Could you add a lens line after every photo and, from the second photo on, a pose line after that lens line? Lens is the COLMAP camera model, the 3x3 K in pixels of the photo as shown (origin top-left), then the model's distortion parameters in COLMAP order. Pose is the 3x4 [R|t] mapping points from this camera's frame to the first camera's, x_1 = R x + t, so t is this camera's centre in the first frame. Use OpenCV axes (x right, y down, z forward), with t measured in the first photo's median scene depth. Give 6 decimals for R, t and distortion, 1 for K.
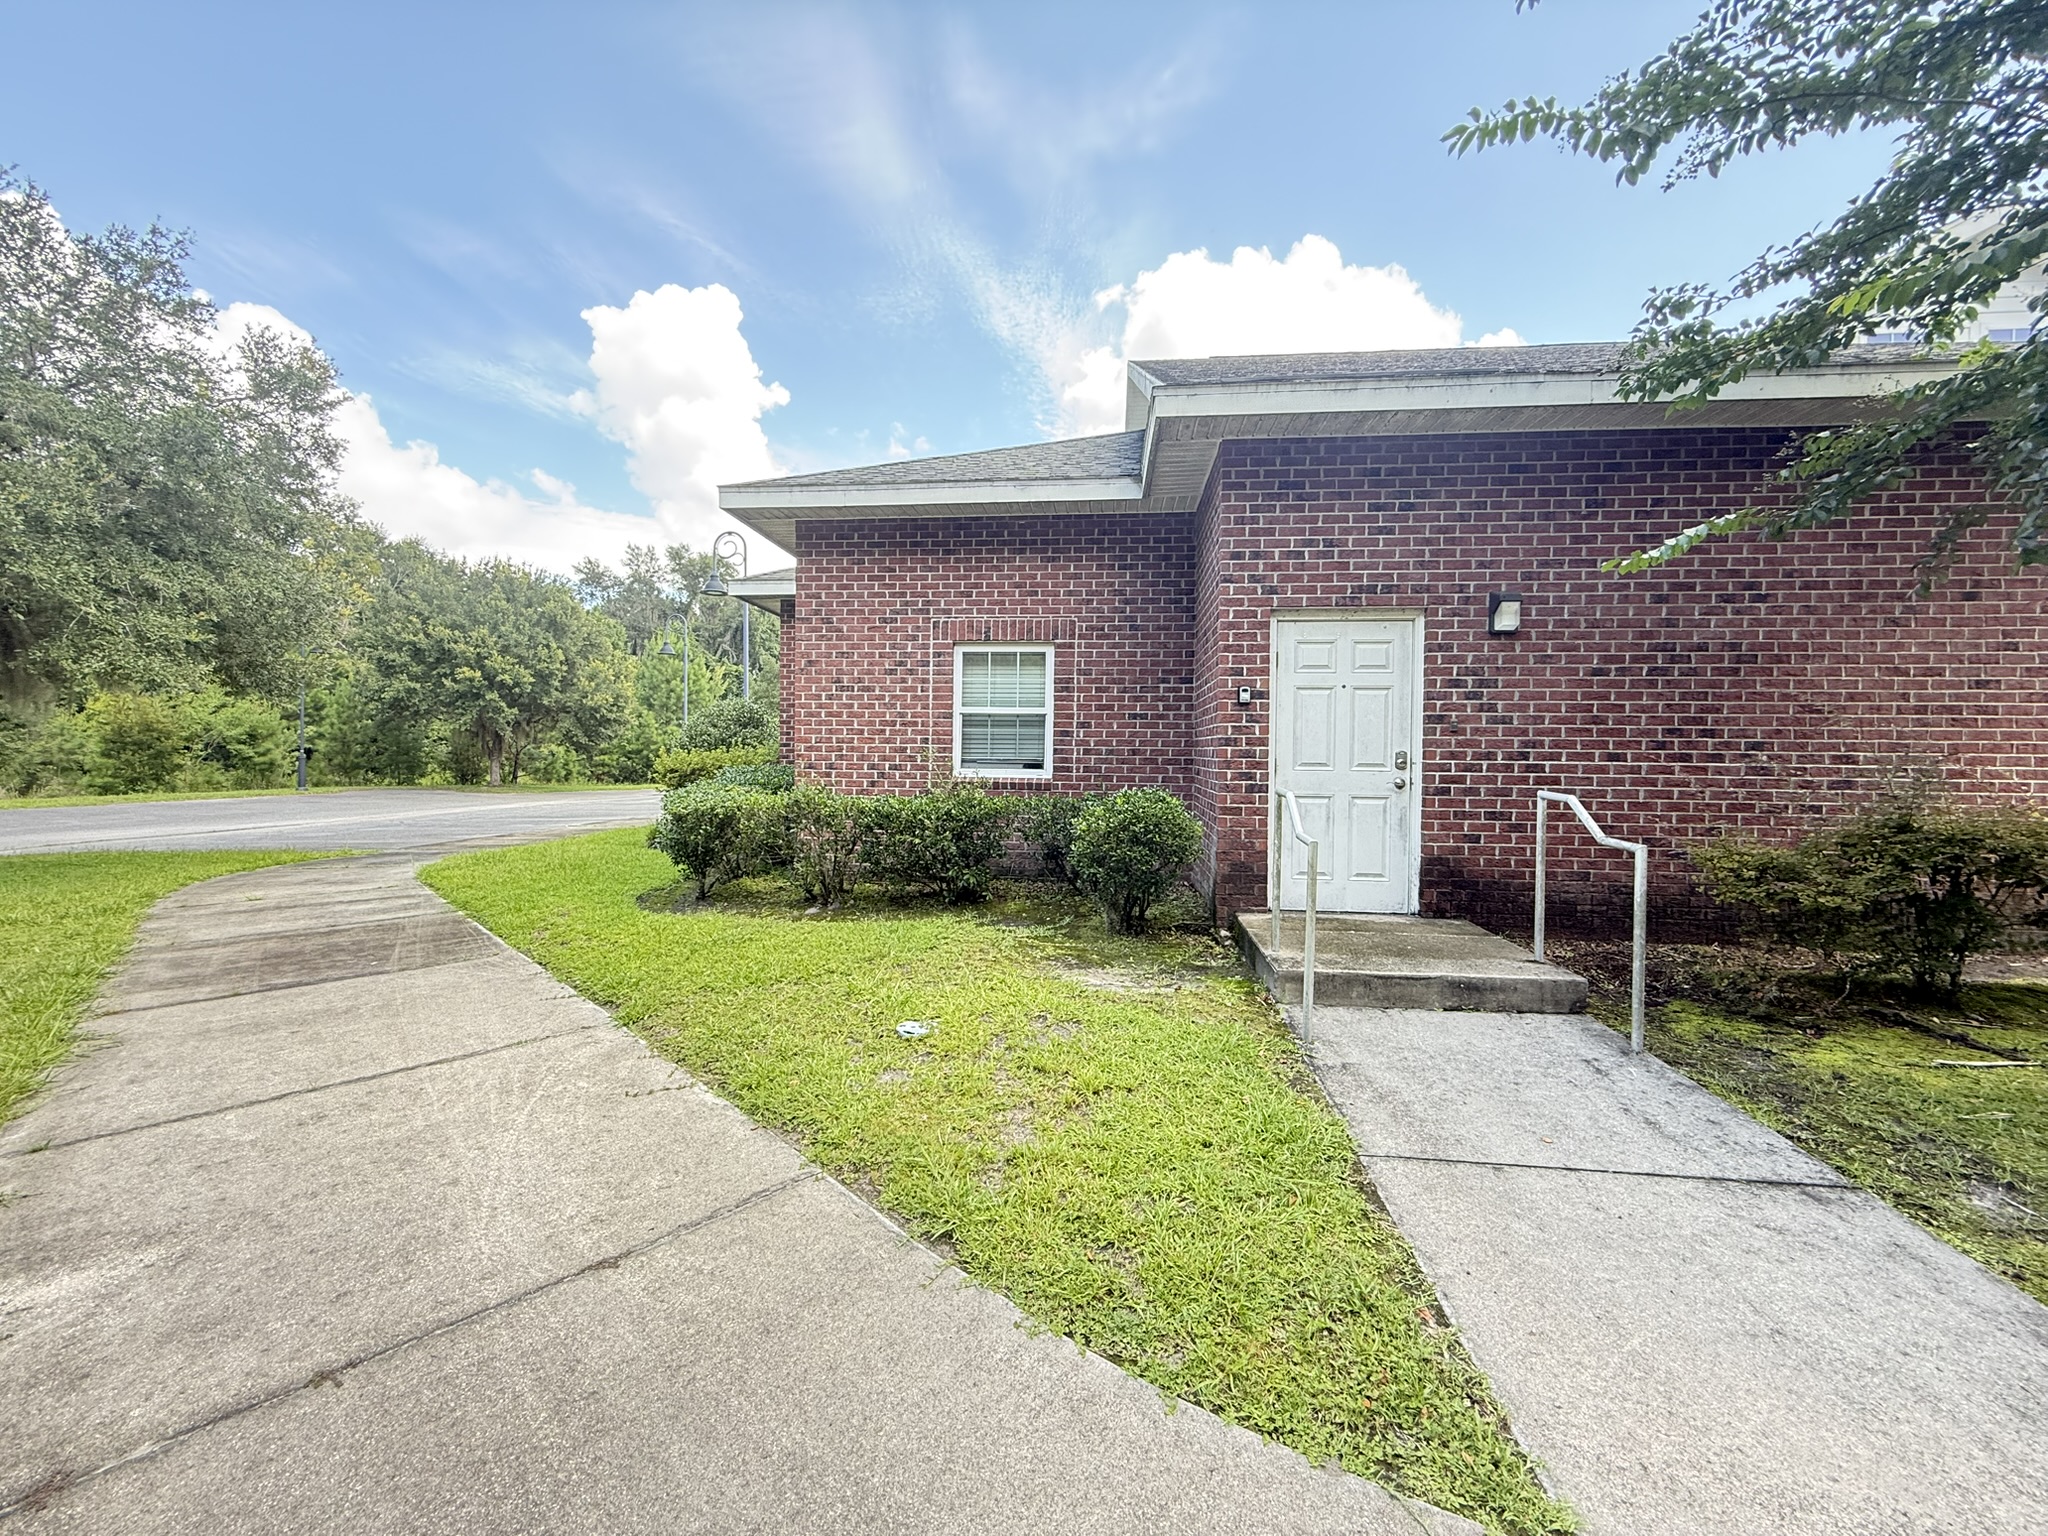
lens RADIAL K [[823.8, 0, 1024.0], [0, 823.8, 768.0], [0, 0, 1]] dist [0.000300, -0.000044]
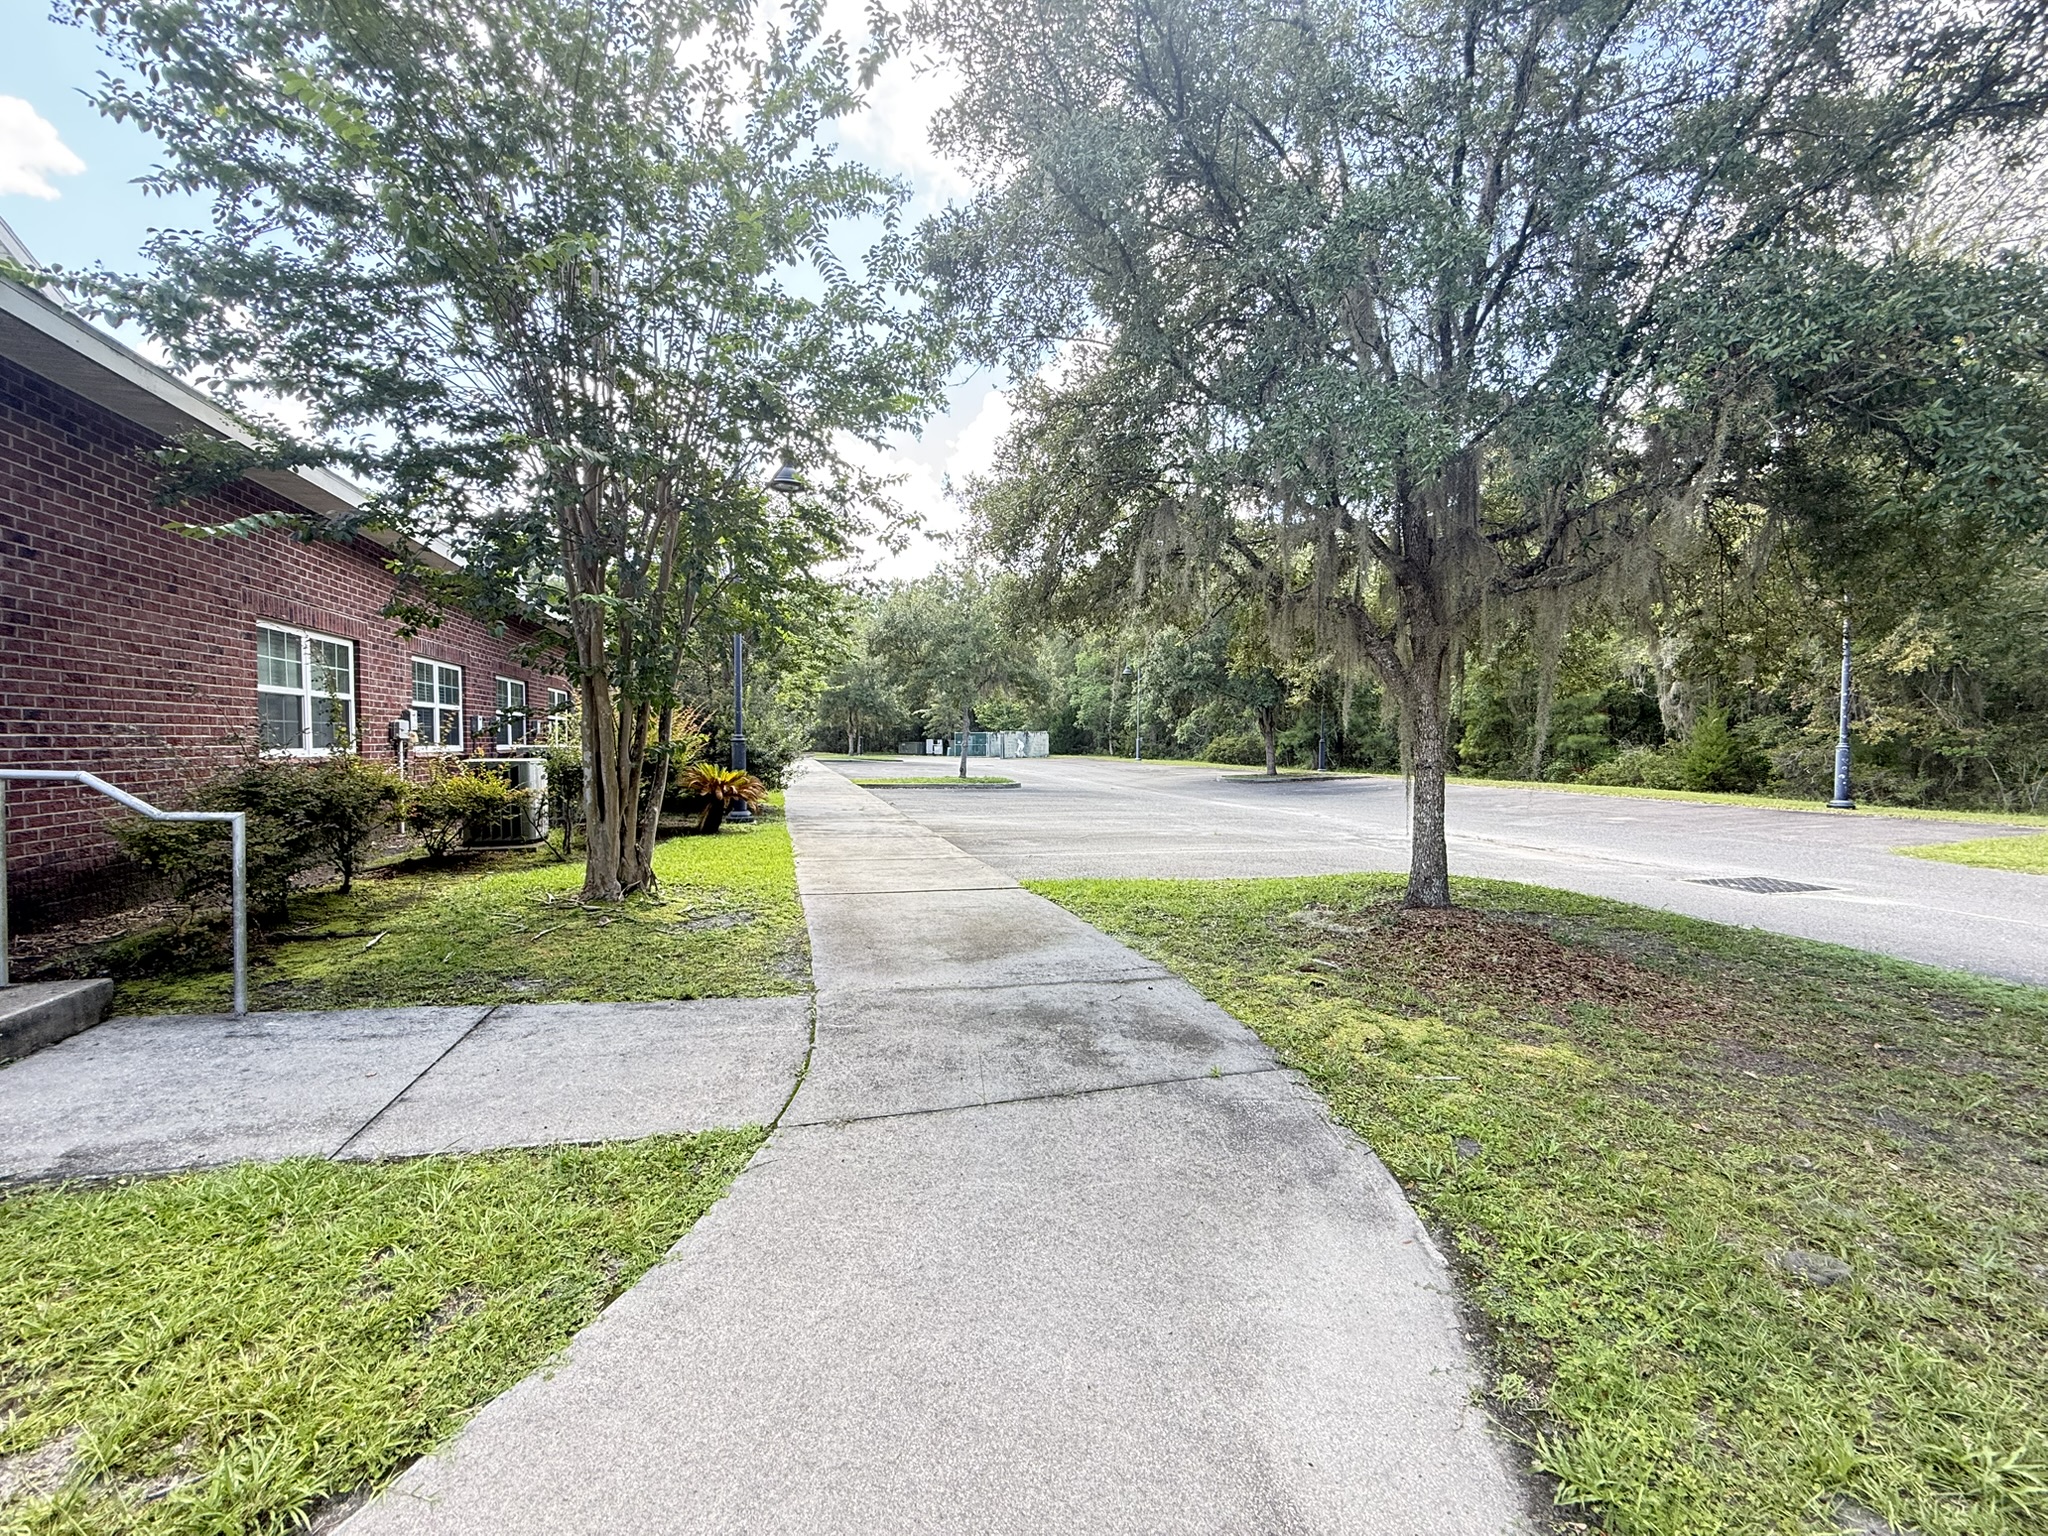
lens RADIAL K [[823.8, 0, 1024.0], [0, 823.8, 768.0], [0, 0, 1]] dist [0.000300, -0.000044]
pose [[-0.385444, -0.042250, 0.921763, -0.602448], [0.008730, 0.998739, 0.049429, -0.004768], [-0.922690, 0.027099, -0.384589, 0.520164]]
